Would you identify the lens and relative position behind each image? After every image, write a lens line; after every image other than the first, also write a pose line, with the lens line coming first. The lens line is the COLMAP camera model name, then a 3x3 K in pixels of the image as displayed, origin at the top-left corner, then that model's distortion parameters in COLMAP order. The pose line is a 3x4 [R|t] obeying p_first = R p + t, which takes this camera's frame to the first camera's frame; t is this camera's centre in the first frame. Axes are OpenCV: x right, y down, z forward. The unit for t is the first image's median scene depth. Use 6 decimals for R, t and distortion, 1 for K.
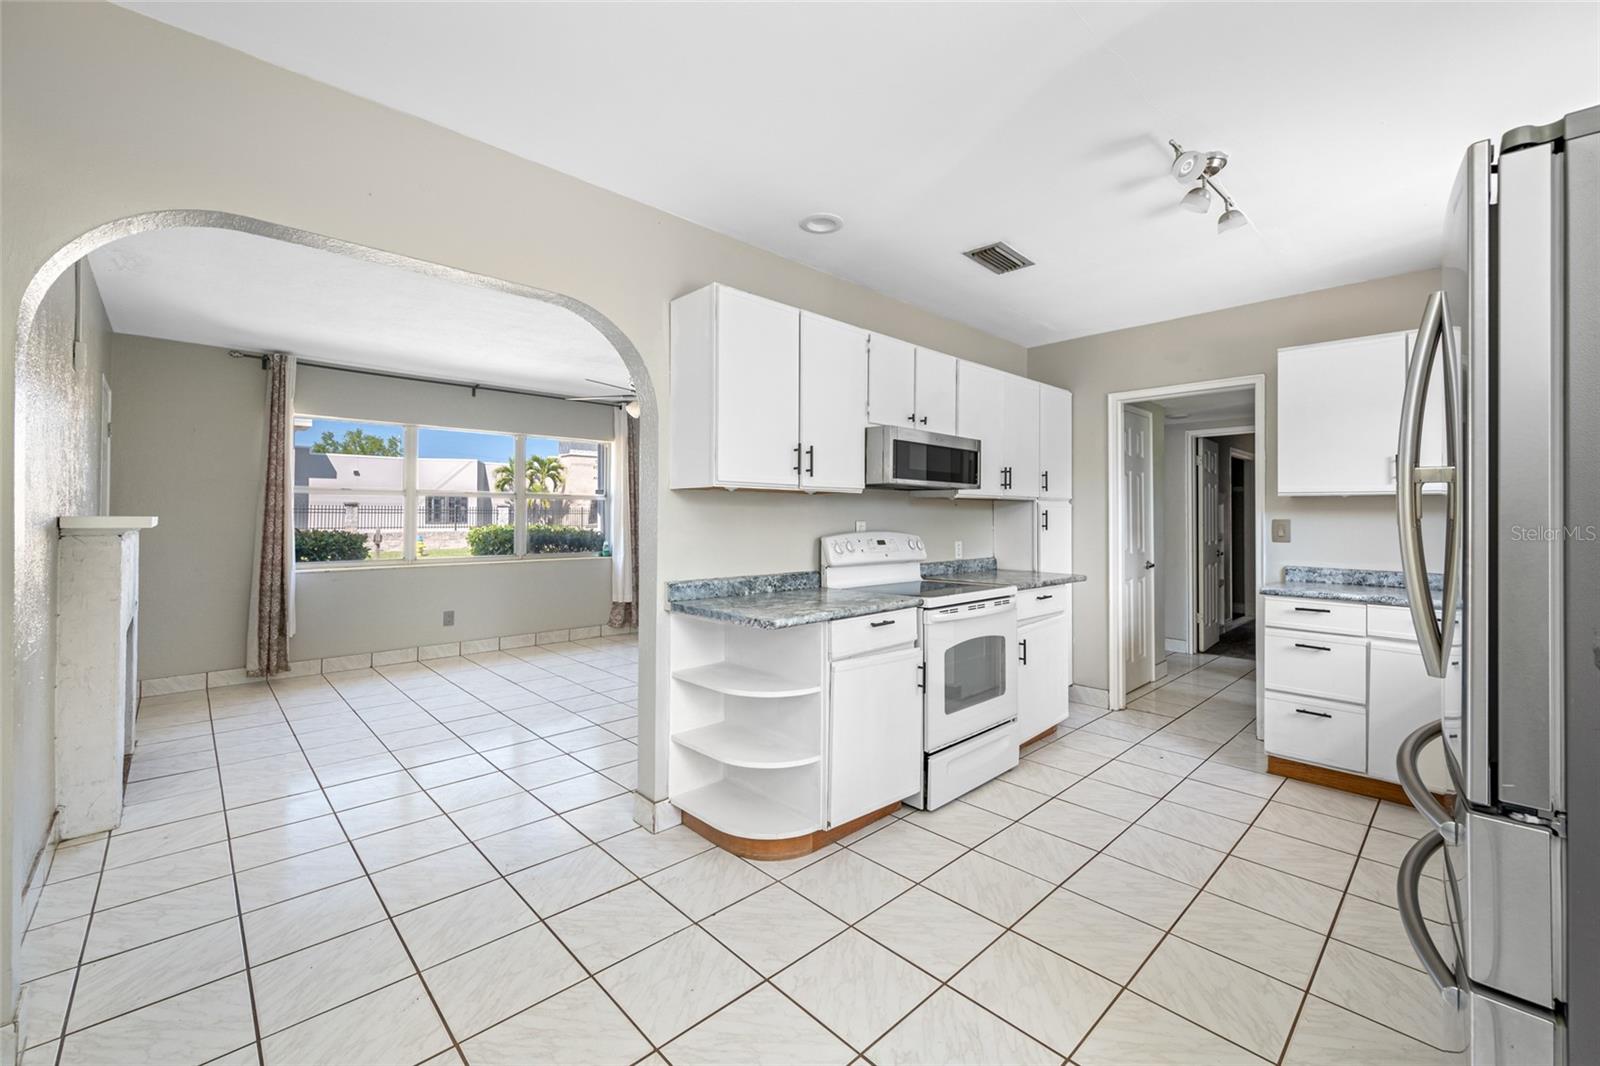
lens RADIAL K [[655.7, 0, 802.6], [0, 655.7, 518.1], [0, 0, 1]] dist [0.000477, 0.000046]
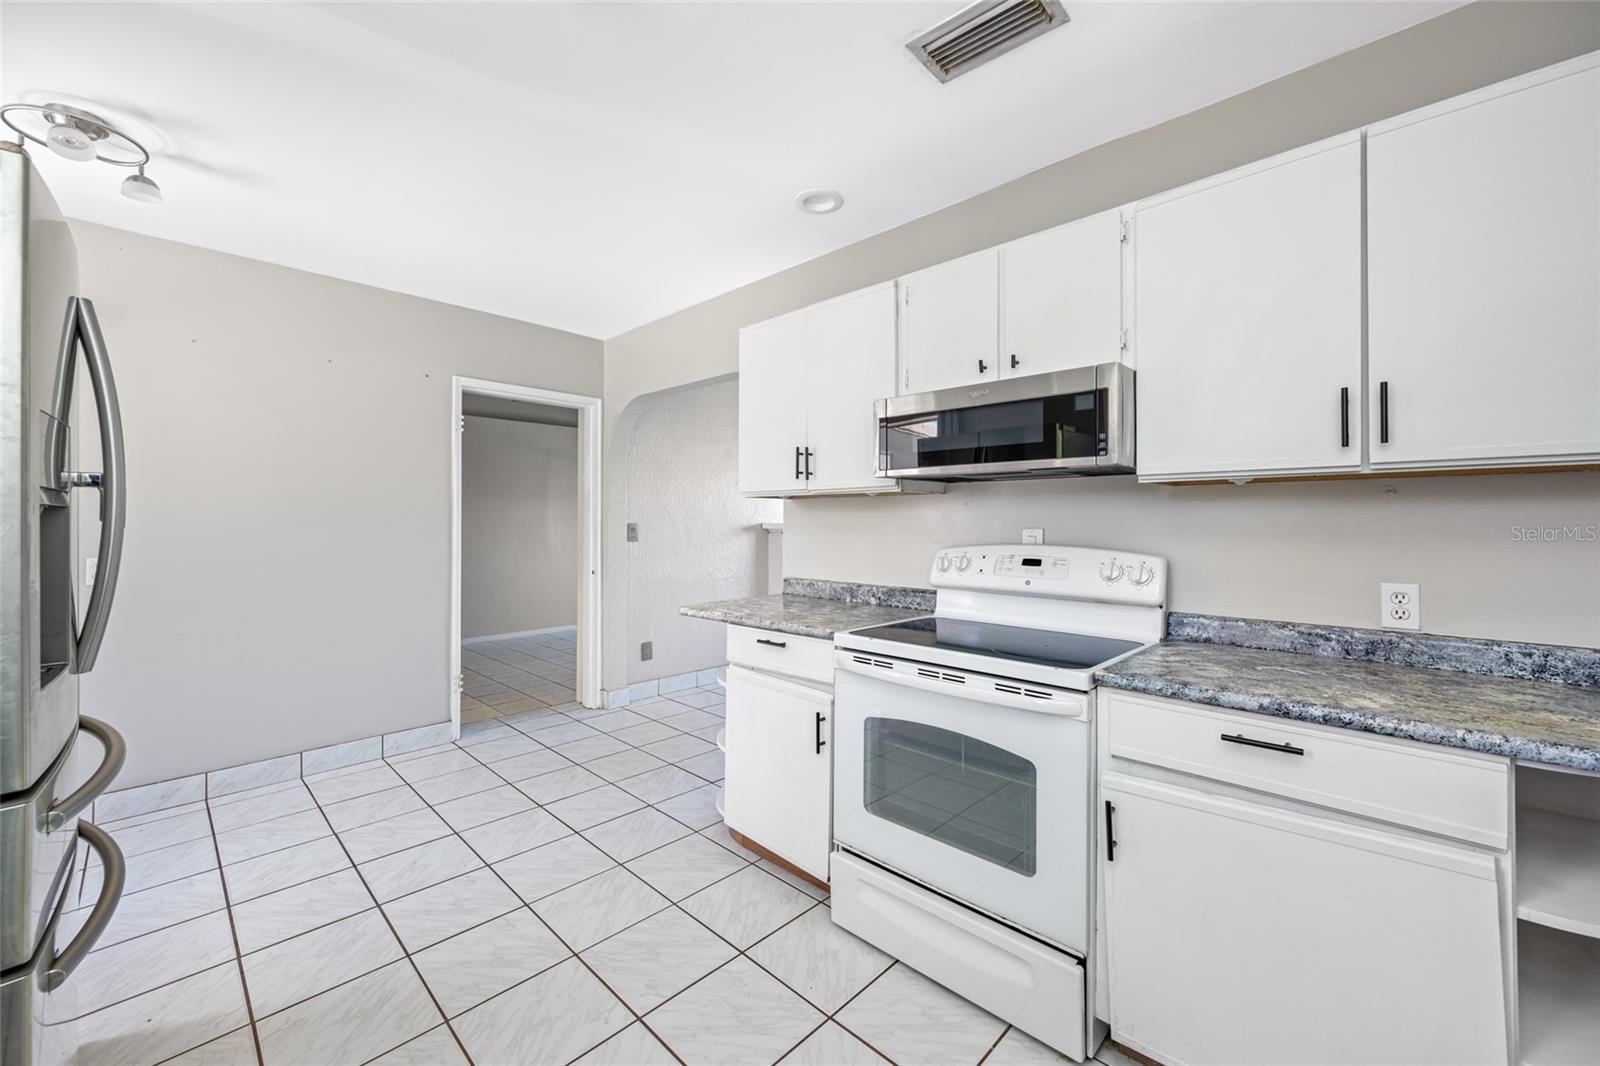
lens RADIAL K [[633.2, 0, 804.4], [0, 633.2, 531.2], [0, 0, 1]] dist [0.002082, 0.000238]
pose [[0.049122, 0.012561, -0.998714, 0.837153], [-0.002116, 0.999920, 0.012473, -0.000414], [0.998791, 0.001501, 0.049144, 0.864132]]
